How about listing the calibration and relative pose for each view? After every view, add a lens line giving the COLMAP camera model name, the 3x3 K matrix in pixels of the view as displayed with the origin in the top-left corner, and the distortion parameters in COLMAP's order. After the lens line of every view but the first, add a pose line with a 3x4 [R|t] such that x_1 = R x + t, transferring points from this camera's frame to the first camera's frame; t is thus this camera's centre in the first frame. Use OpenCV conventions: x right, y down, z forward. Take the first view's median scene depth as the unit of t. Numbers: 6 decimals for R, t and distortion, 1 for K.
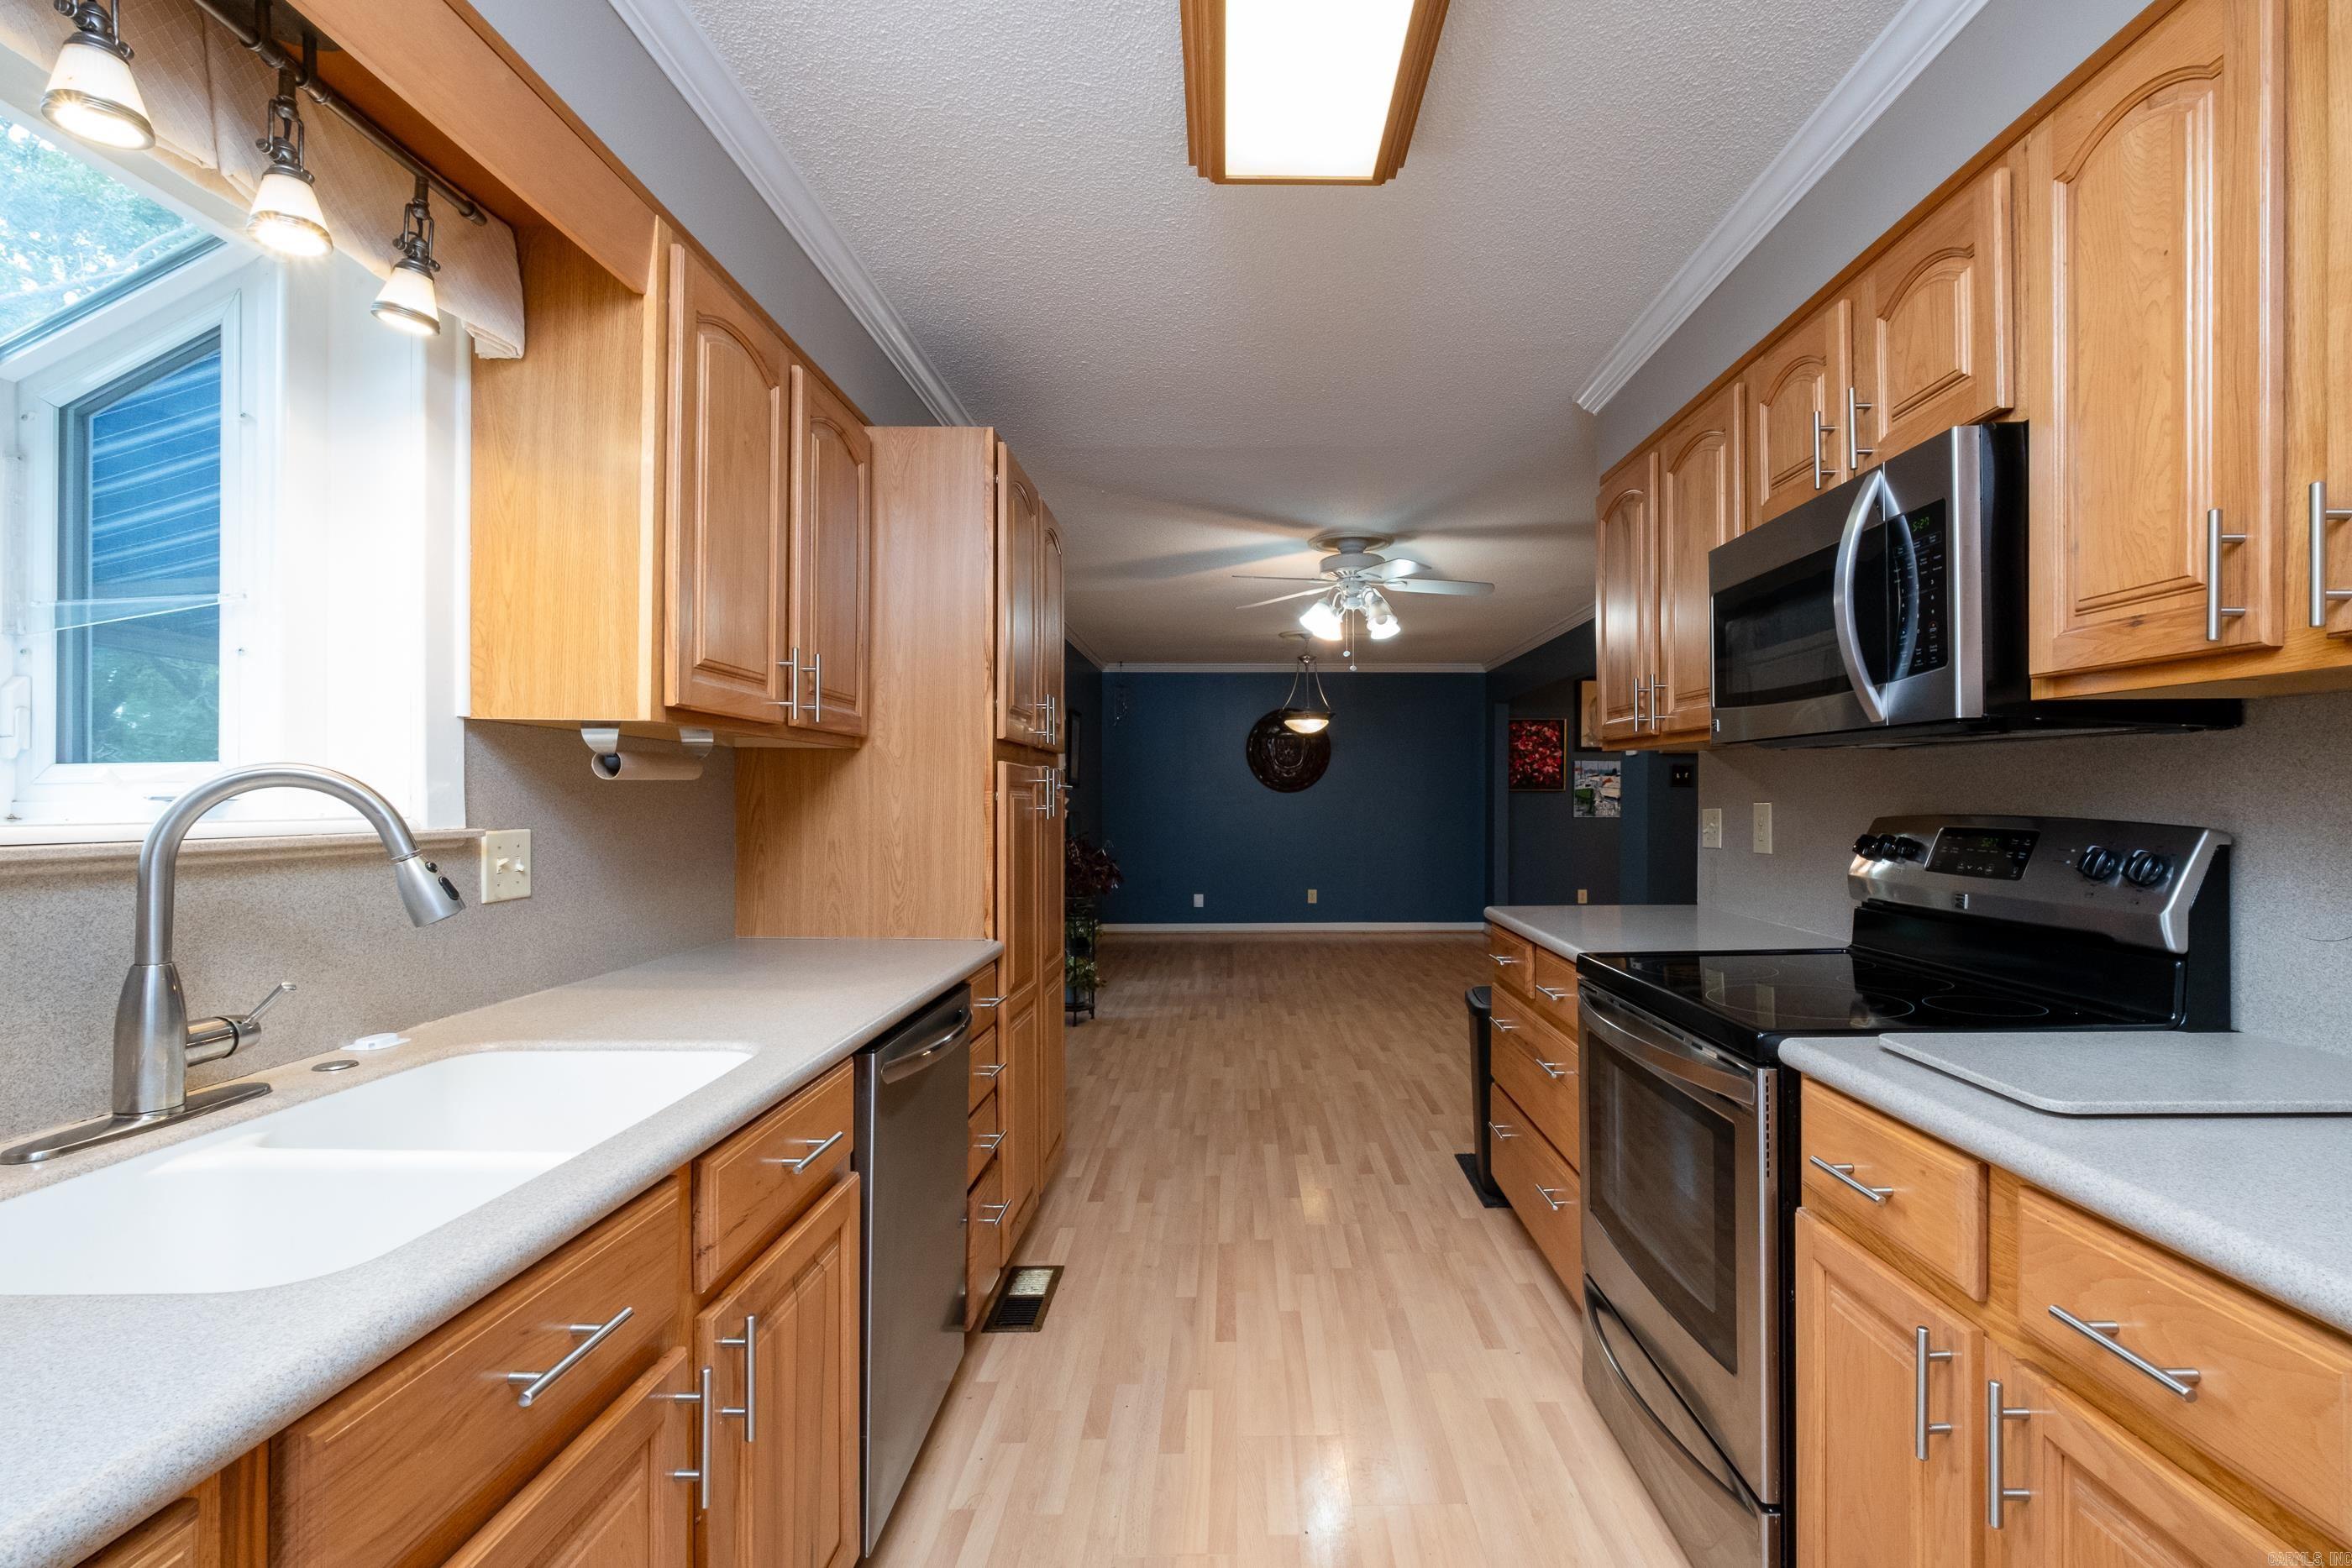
lens RADIAL K [[1058.1, 0, 1227.1], [0, 1058.1, 796.9], [0, 0, 1]] dist [-0.000882, -0.000132]
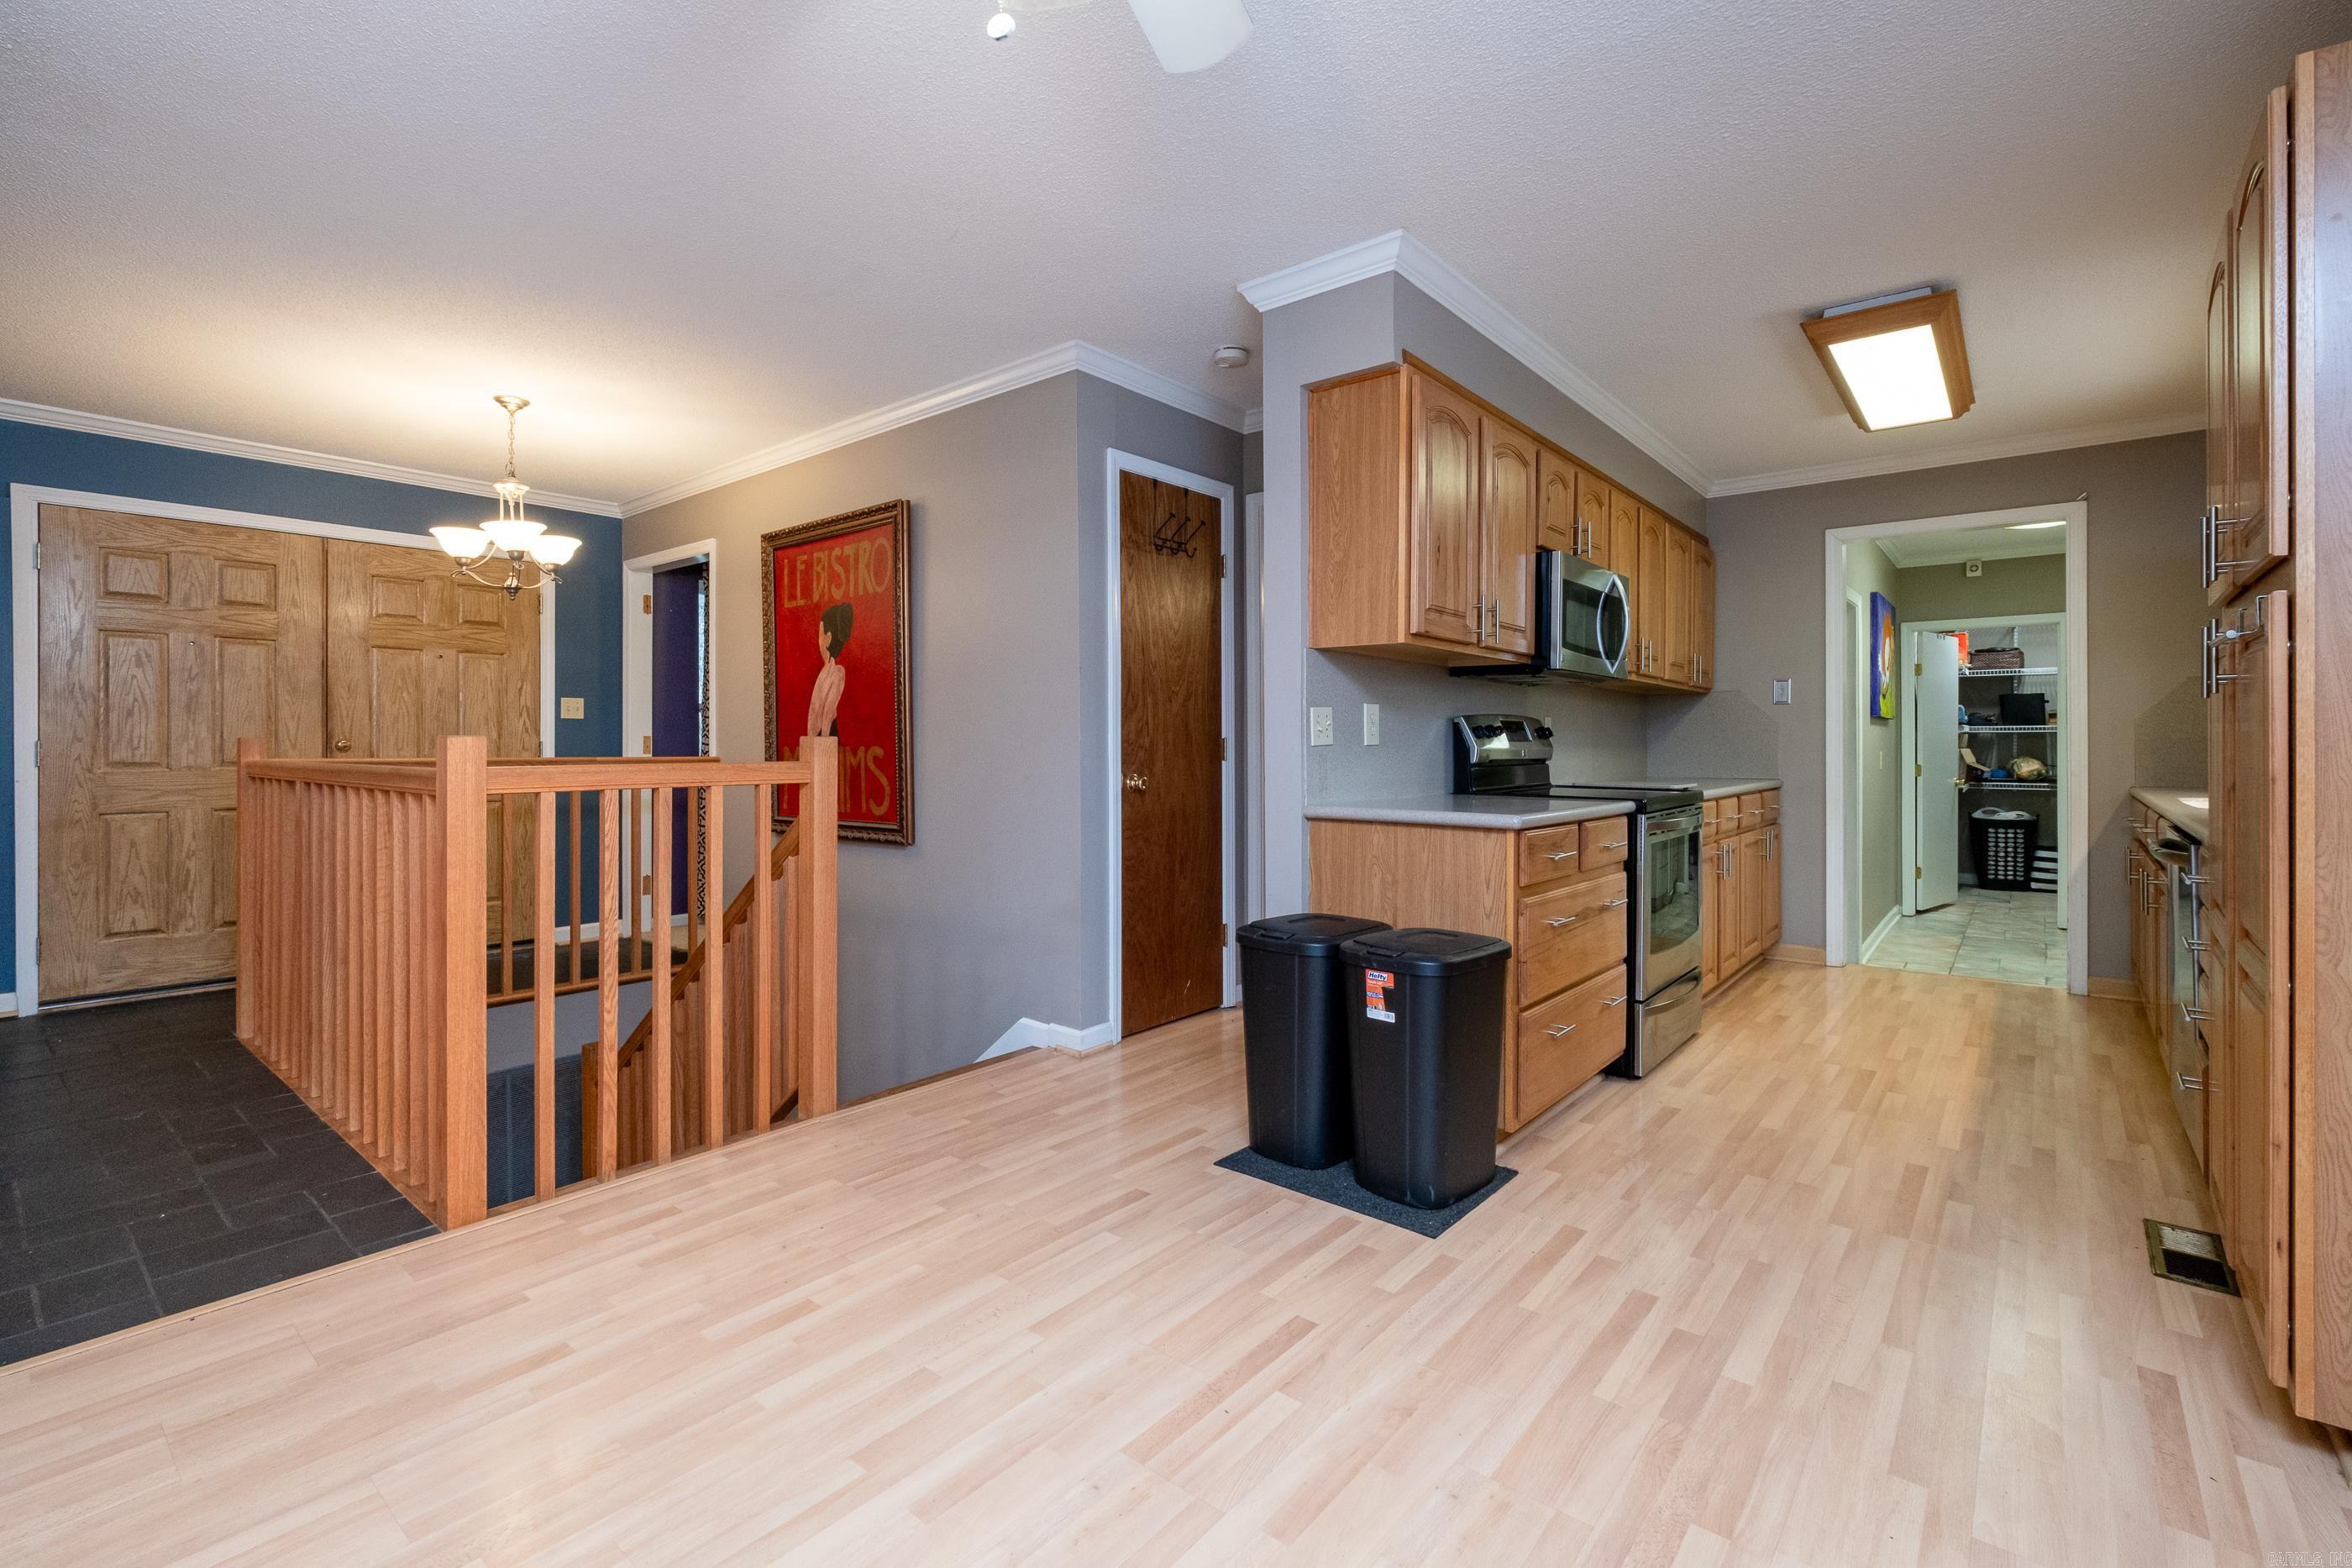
lens RADIAL K [[1050.9, 0, 1166.6], [0, 1050.9, 743.1], [0, 0, 1]] dist [-0.003296, -0.000139]
pose [[-0.770348, 0.003608, 0.637614, -0.046168], [0.001789, 0.999992, -0.003498, 0.028565], [-0.637622, -0.001554, -0.770348, 1.103804]]
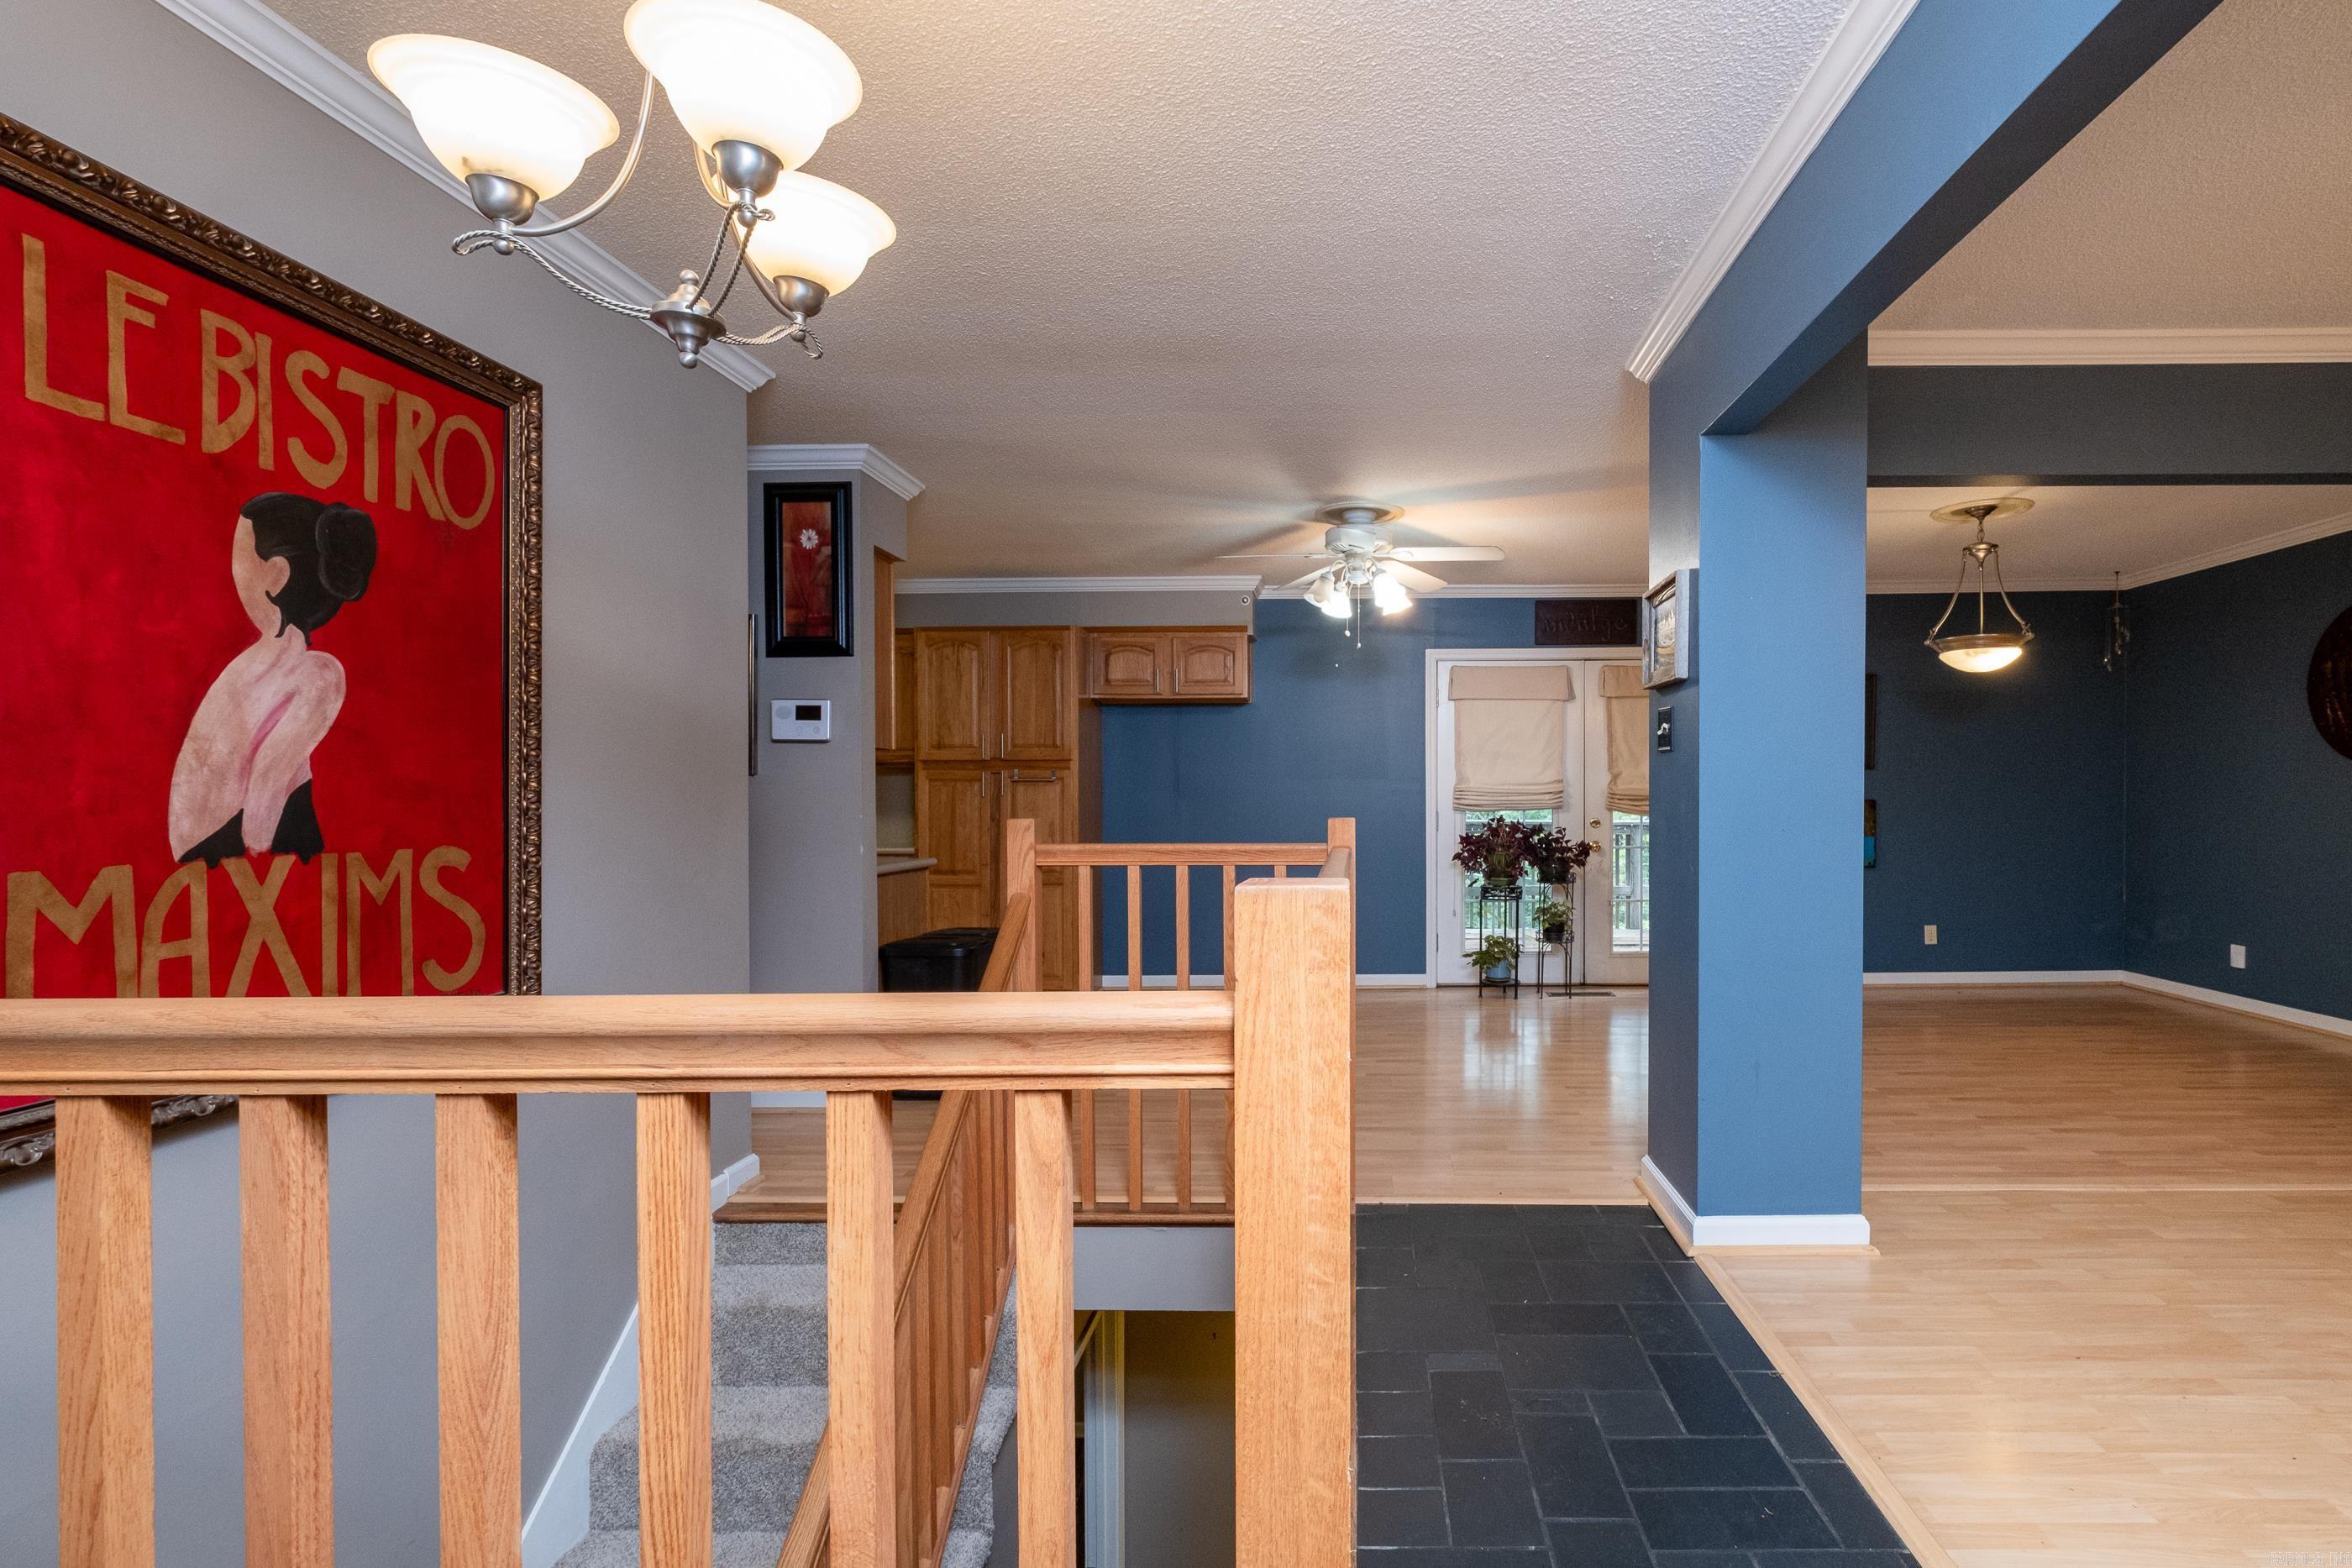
lens RADIAL K [[1111.8, 0, 1343.6], [0, 1111.8, 800.8], [0, 0, 1]] dist [-0.000514, 0.000363]
pose [[0.002356, 0.007622, -0.999968, 1.076779], [0.006501, 0.999950, 0.007637, 0.009645], [0.999976, -0.006518, 0.002306, 0.946746]]
